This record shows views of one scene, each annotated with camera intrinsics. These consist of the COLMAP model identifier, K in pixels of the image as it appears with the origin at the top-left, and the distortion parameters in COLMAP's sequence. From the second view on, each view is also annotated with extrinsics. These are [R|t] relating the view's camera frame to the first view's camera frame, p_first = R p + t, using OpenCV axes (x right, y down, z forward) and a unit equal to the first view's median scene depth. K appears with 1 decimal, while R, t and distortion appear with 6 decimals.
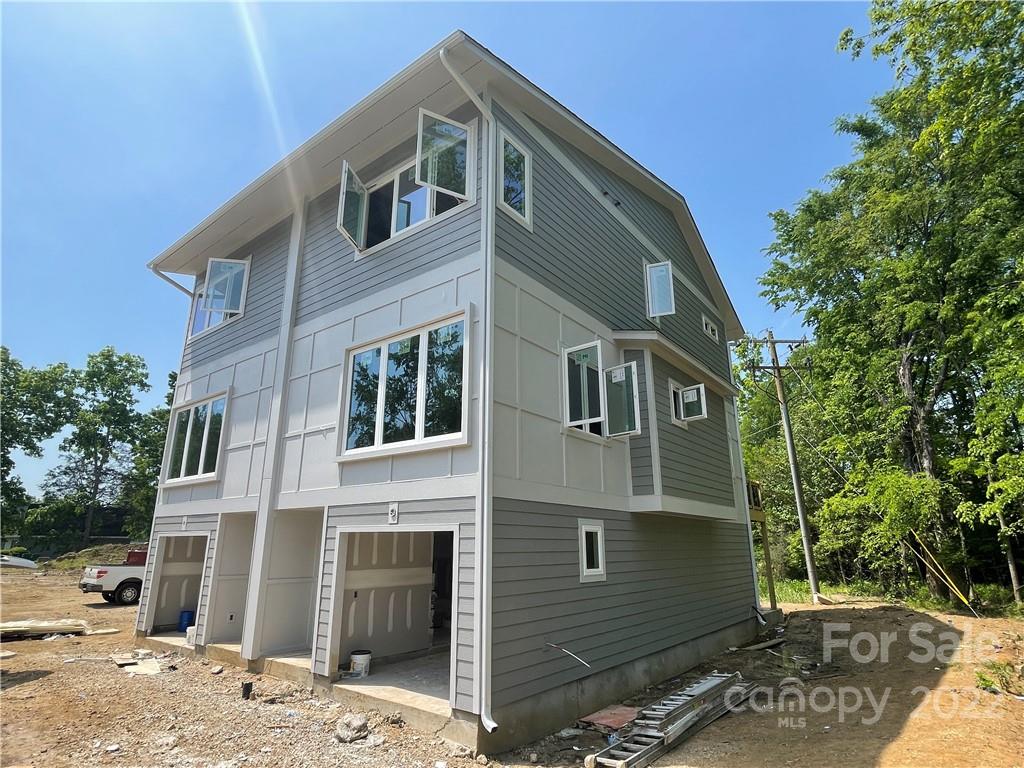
lens RADIAL K [[541.2, 0, 510.1], [0, 541.2, 381.3], [0, 0, 1]] dist [-0.001452, 0.001712]
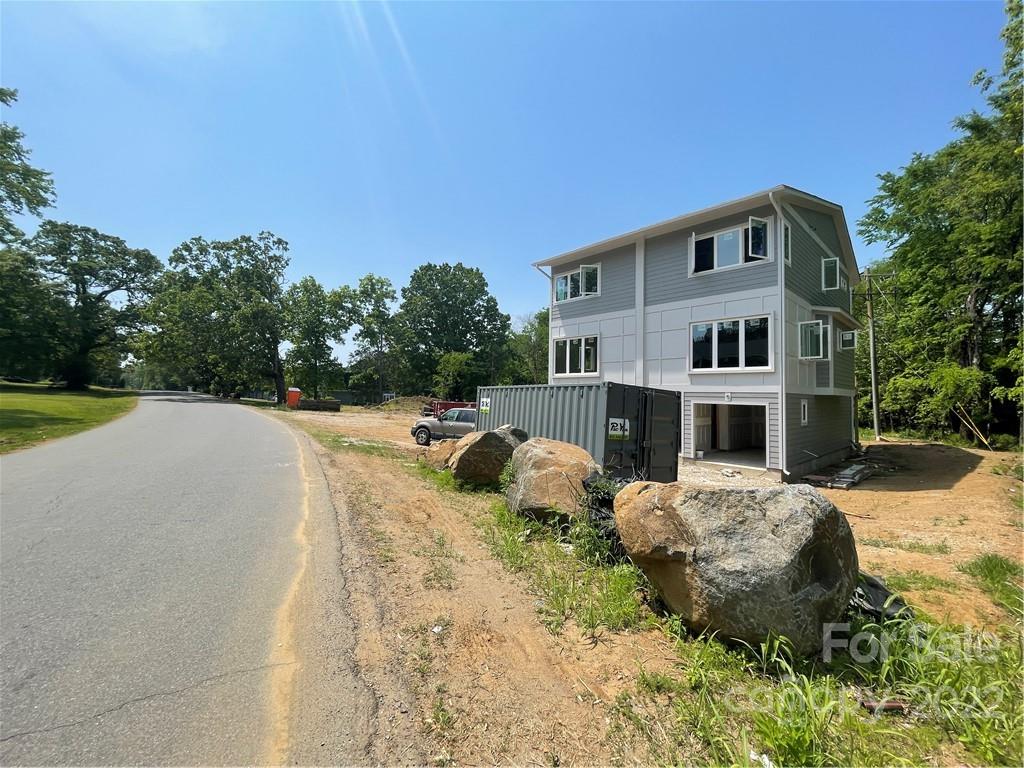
lens RADIAL K [[410.8, 0, 523.4], [0, 410.8, 374.7], [0, 0, 1]] dist [0.002557, 0.000525]
pose [[0.987255, 0.008527, -0.158919, -0.532653], [0.029370, 0.971649, 0.234596, -0.202278], [0.156414, -0.236273, 0.959015, -0.576717]]
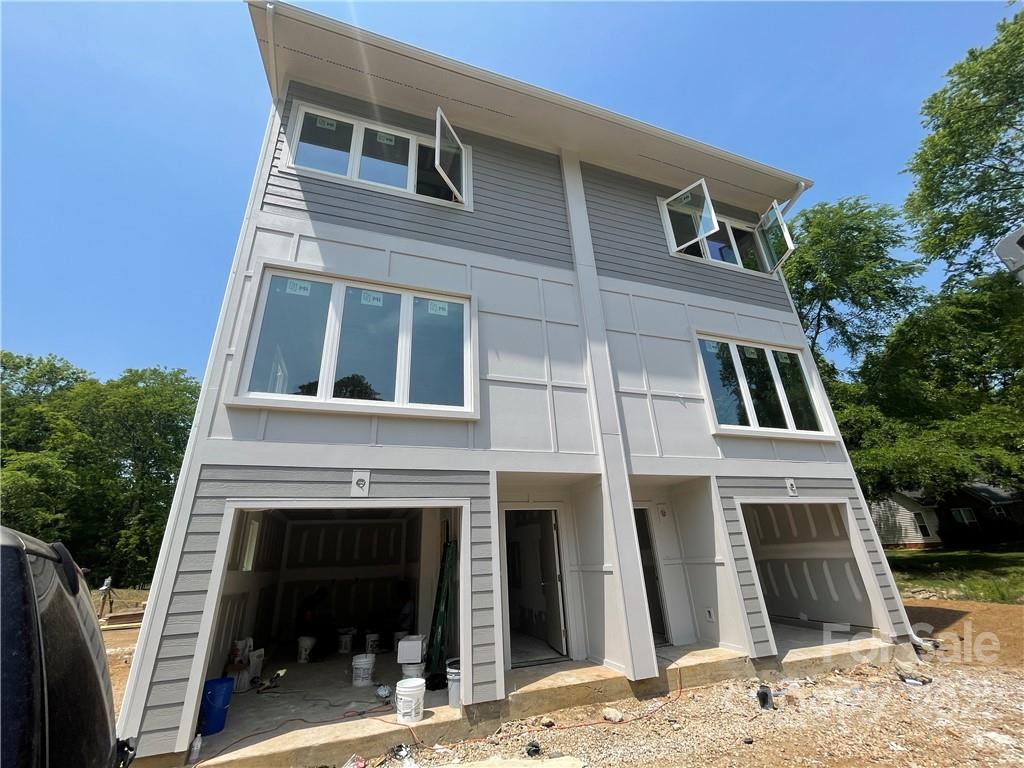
lens RADIAL K [[418.8, 0, 510.4], [0, 418.8, 382.3], [0, 0, 1]] dist [0.001171, 0.000073]
pose [[0.545339, 0.305150, 0.780697, -0.846240], [-0.191978, 0.952093, -0.238042, 0.230497], [-0.815935, -0.020063, 0.577796, 0.624781]]
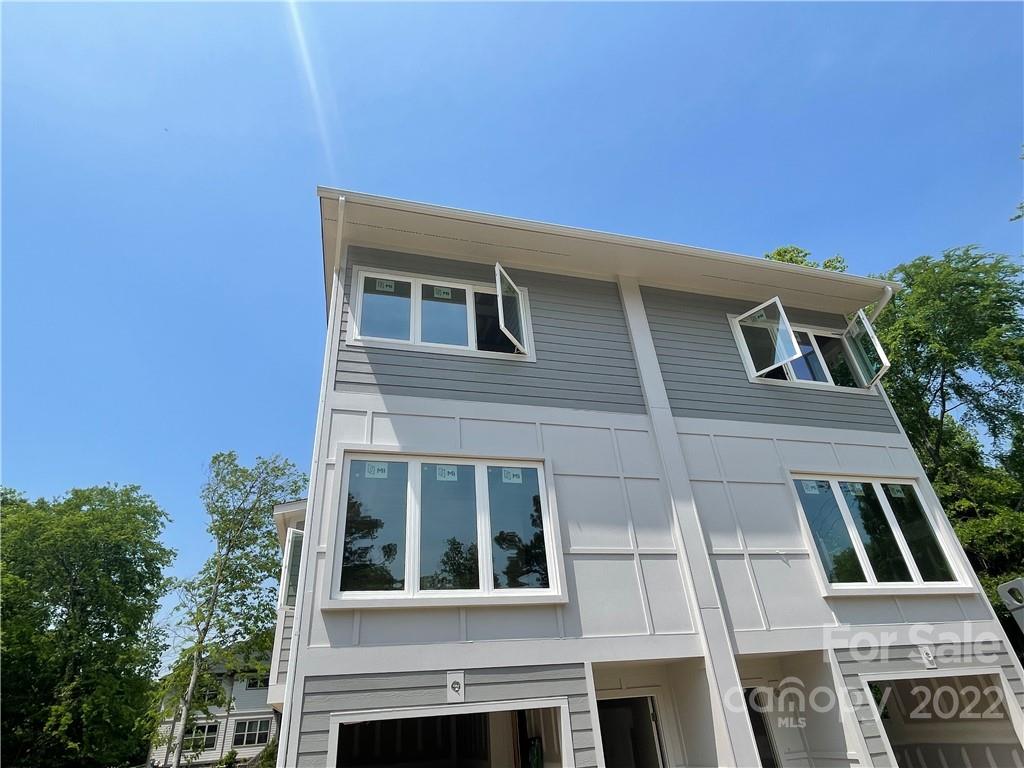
lens RADIAL K [[555.4, 0, 509.7], [0, 555.4, 384.8], [0, 0, 1]] dist [-0.001887, 0.002644]
pose [[0.597641, 0.387454, 0.701929, -1.015515], [-0.157841, 0.915206, -0.370790, 0.182681], [-0.786074, 0.110806, 0.608120, 0.592894]]
